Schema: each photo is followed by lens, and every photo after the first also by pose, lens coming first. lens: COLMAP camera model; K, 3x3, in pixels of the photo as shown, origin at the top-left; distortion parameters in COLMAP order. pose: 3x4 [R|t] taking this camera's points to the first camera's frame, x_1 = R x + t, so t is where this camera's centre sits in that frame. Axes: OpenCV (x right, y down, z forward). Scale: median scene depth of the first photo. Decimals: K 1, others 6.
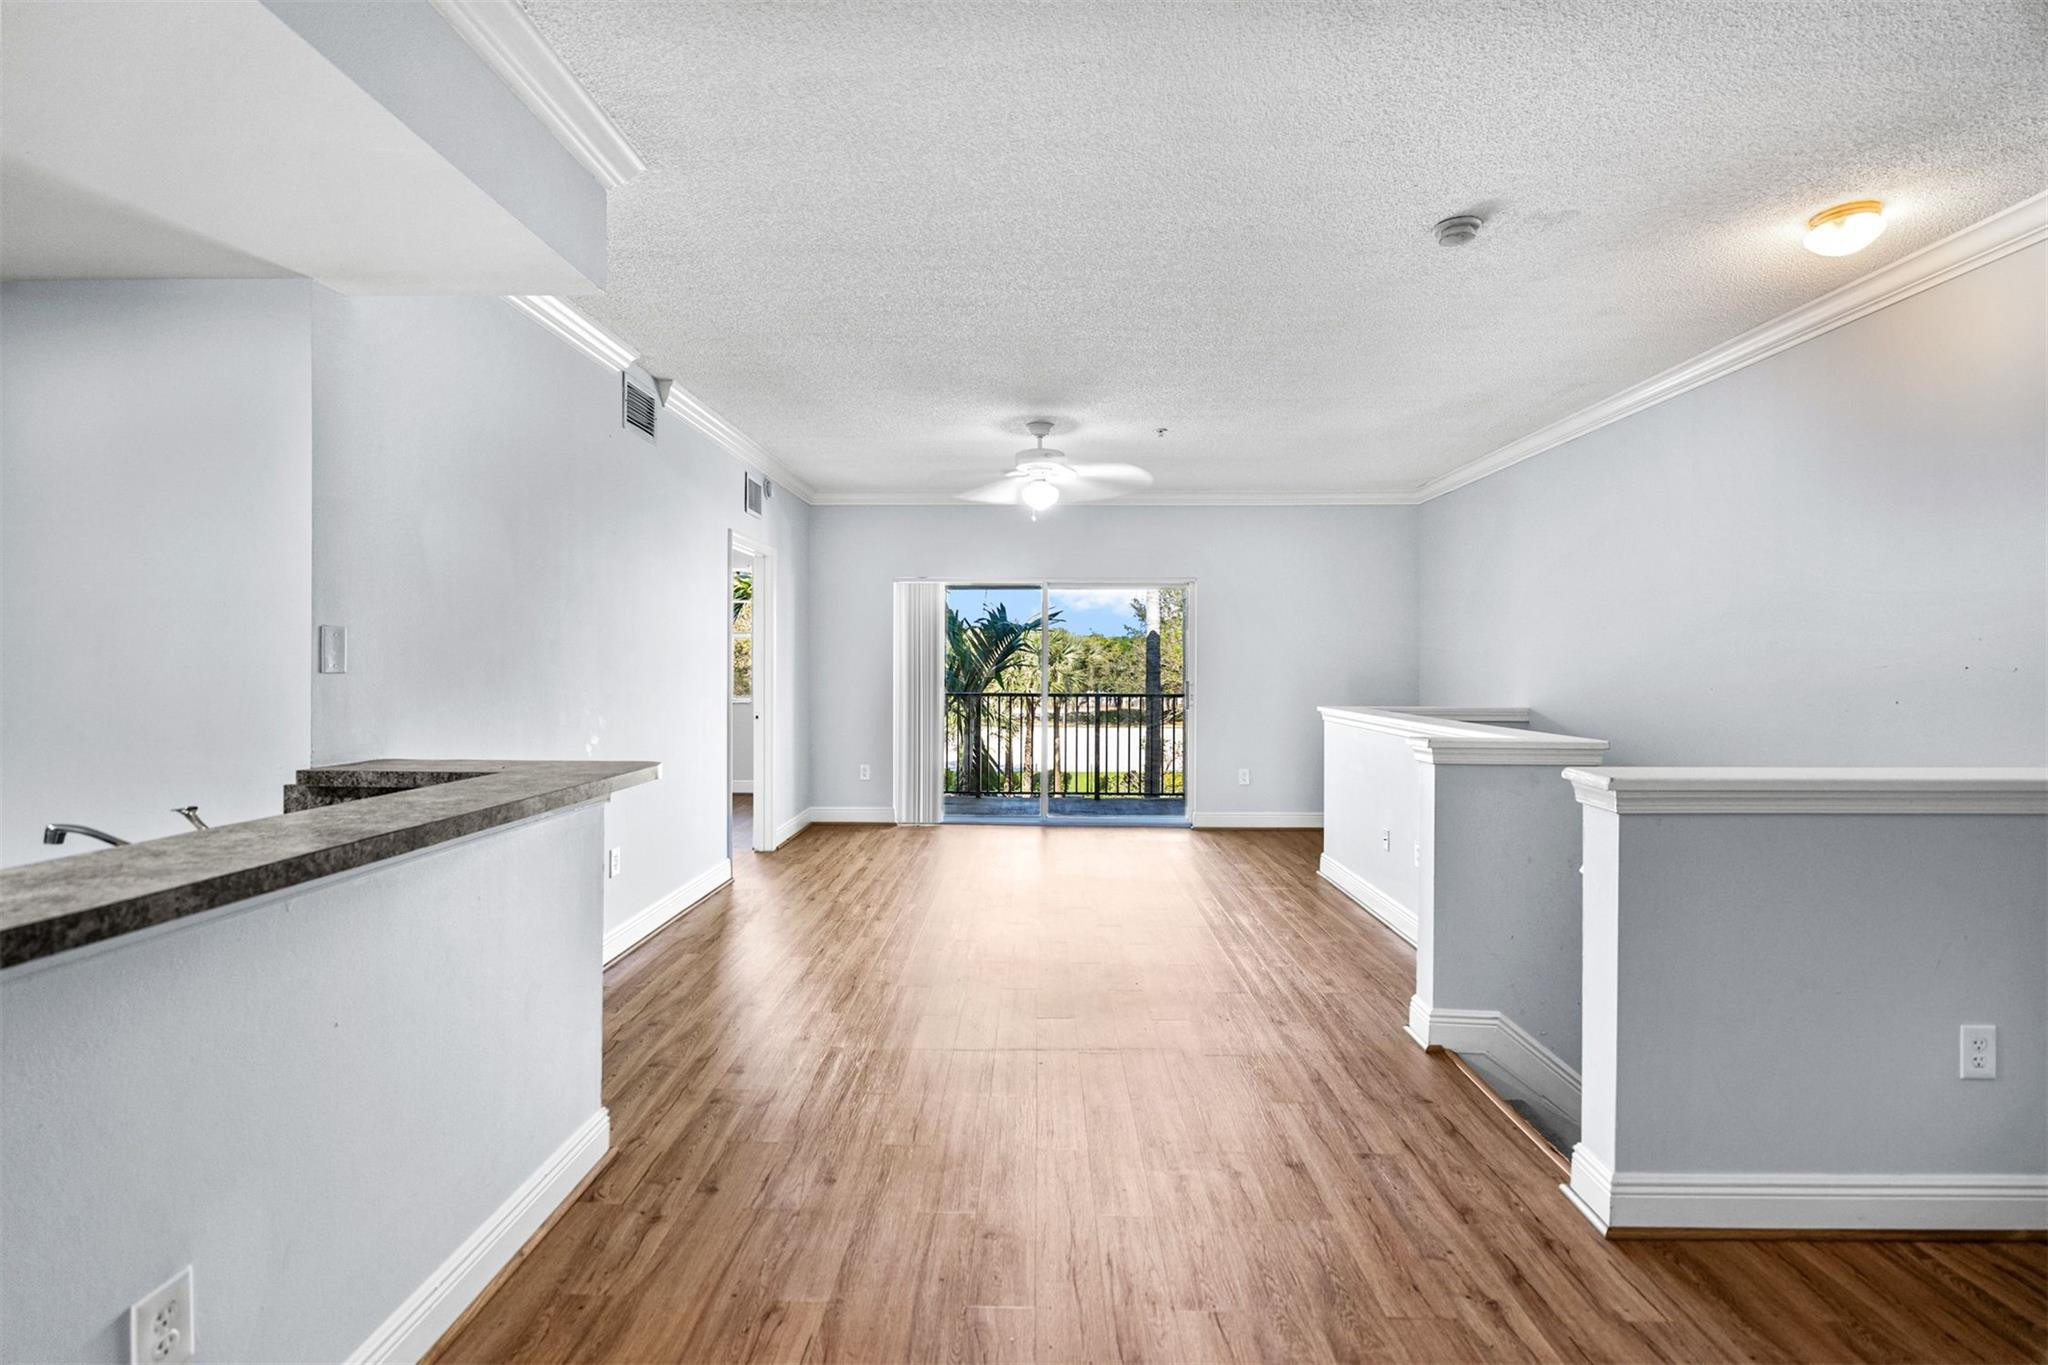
lens RADIAL K [[926.7, 0, 1012.5], [0, 926.7, 669.2], [0, 0, 1]] dist [-0.001271, 0.000102]
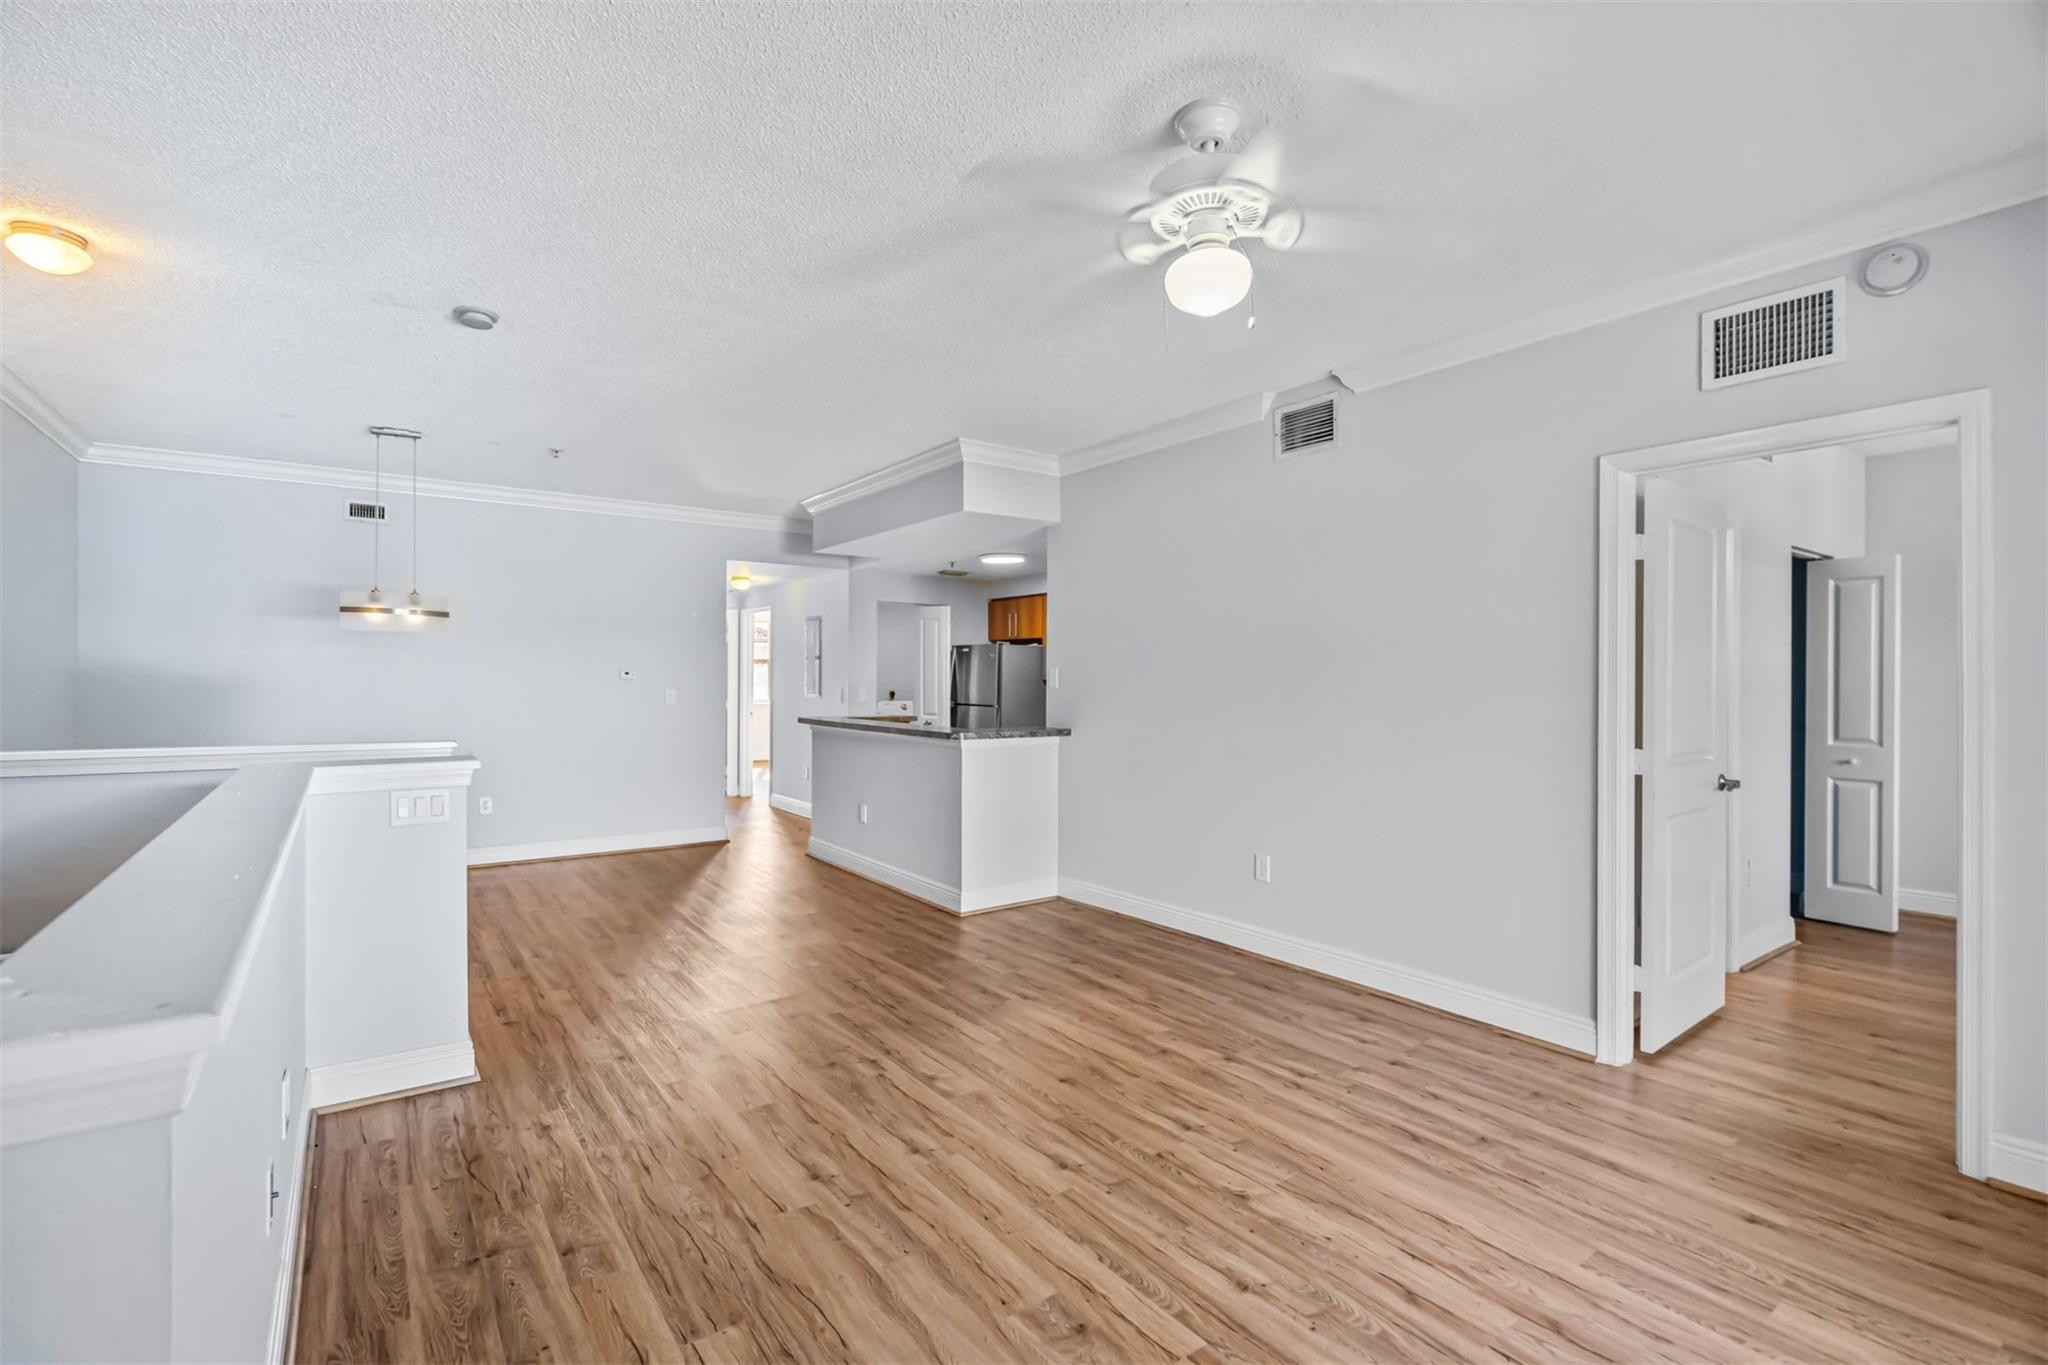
lens RADIAL K [[918.5, 0, 1012.5], [0, 918.5, 680.0], [0, 0, 1]] dist [-0.000948, -0.000087]
pose [[-0.795543, -0.006841, -0.605859, 0.567780], [-0.009890, 0.999950, 0.001695, -0.013541], [0.605817, 0.007341, -0.795570, 2.078716]]
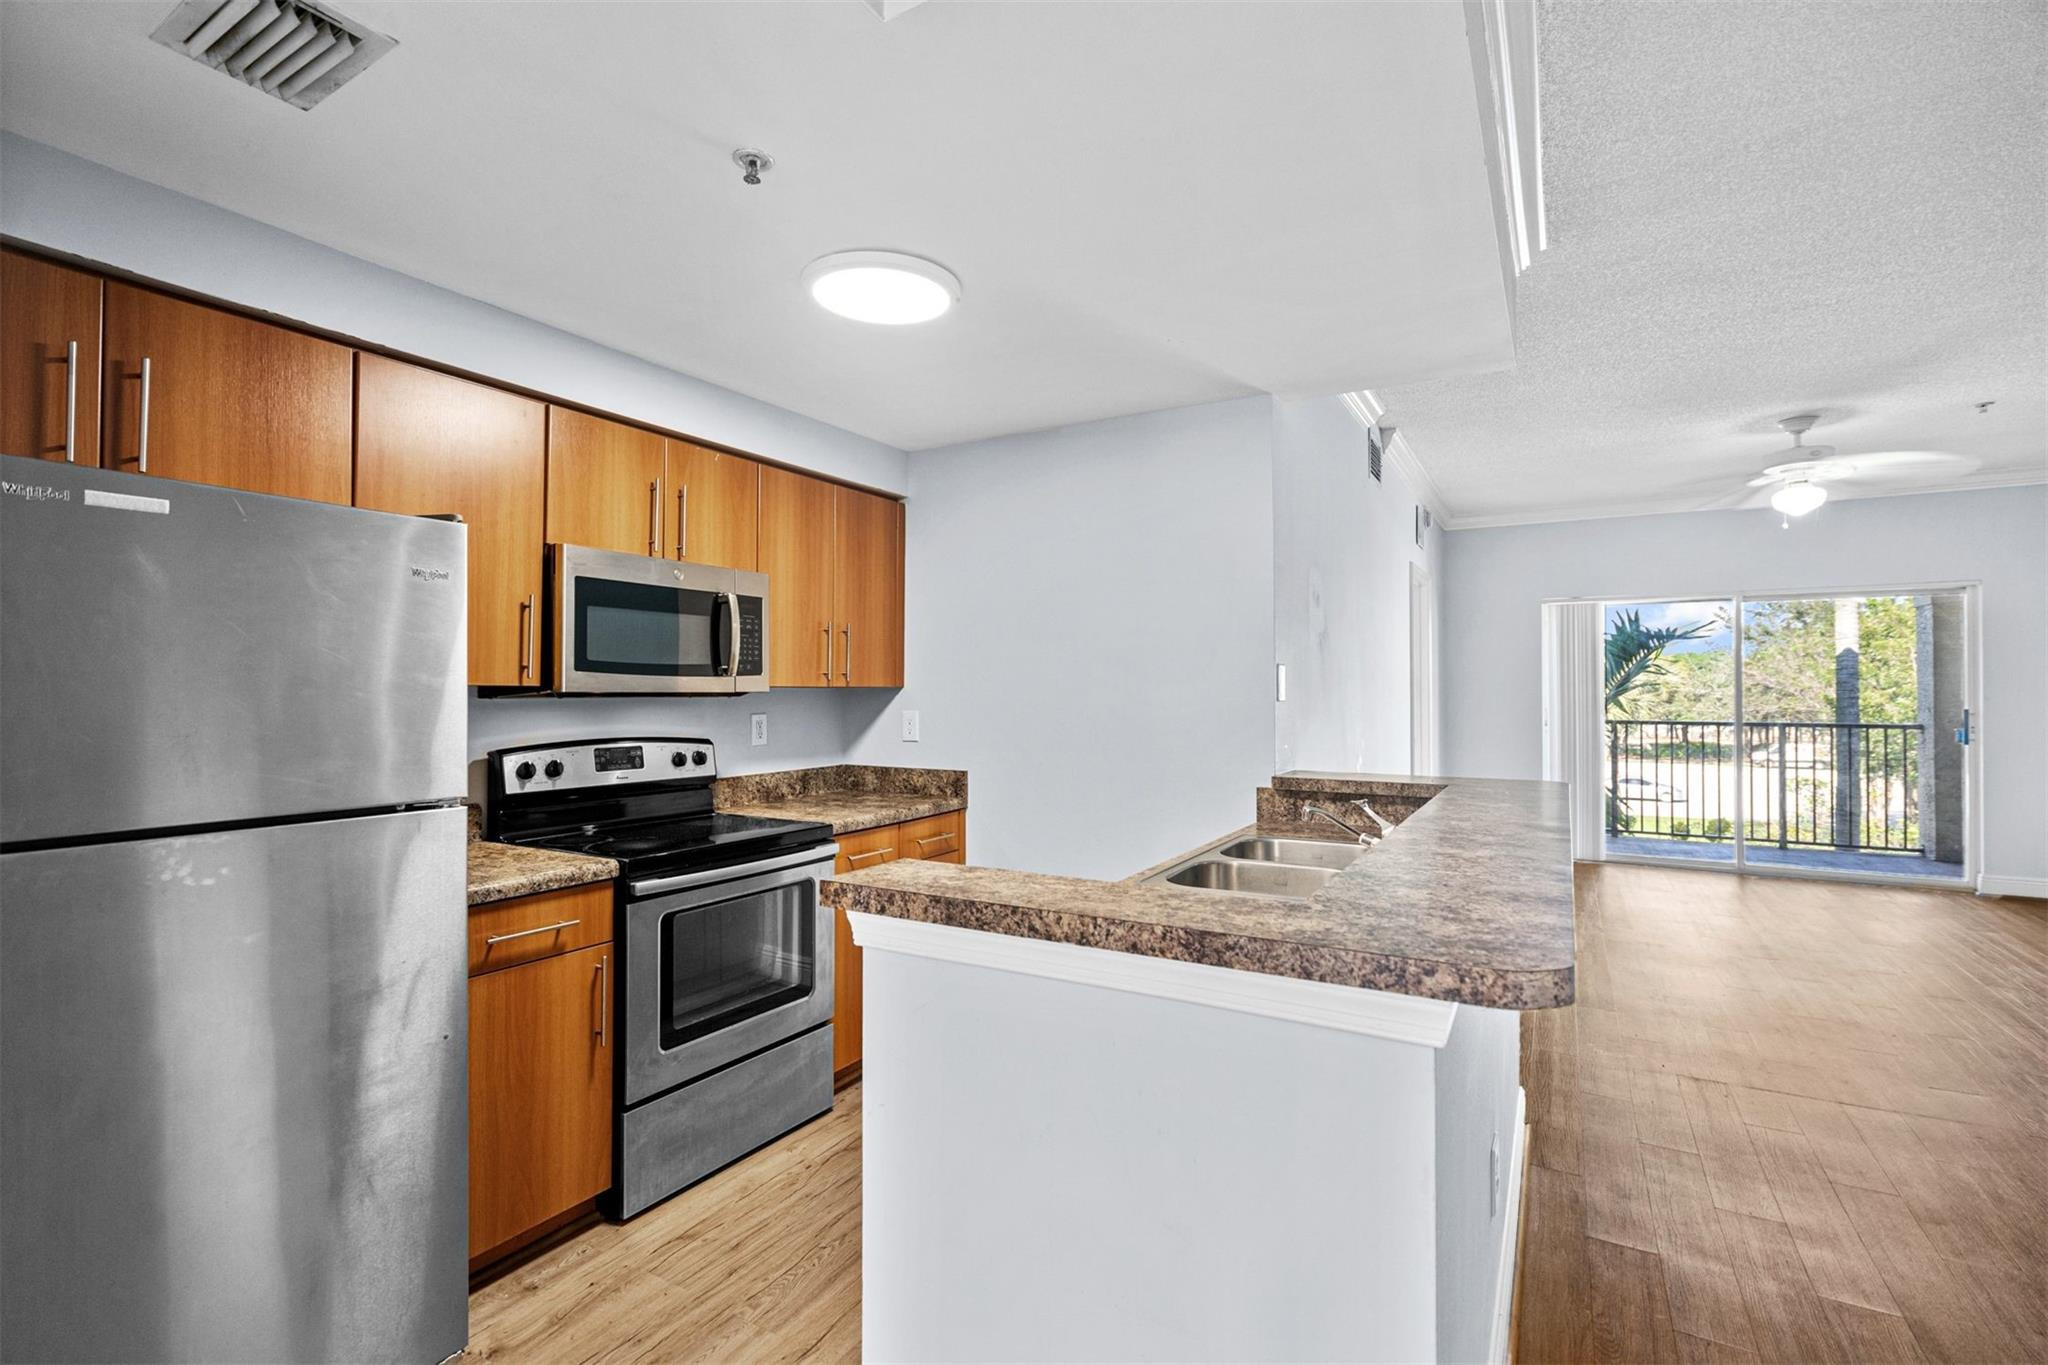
lens RADIAL K [[918.5, 0, 1012.5], [0, 918.5, 680.0], [0, 0, 1]] dist [-0.000948, -0.000087]
pose [[0.873856, -0.009751, -0.486087, -0.329425], [0.002549, 0.999877, -0.015476, -0.004838], [0.486178, 0.012284, 0.873774, -0.209481]]
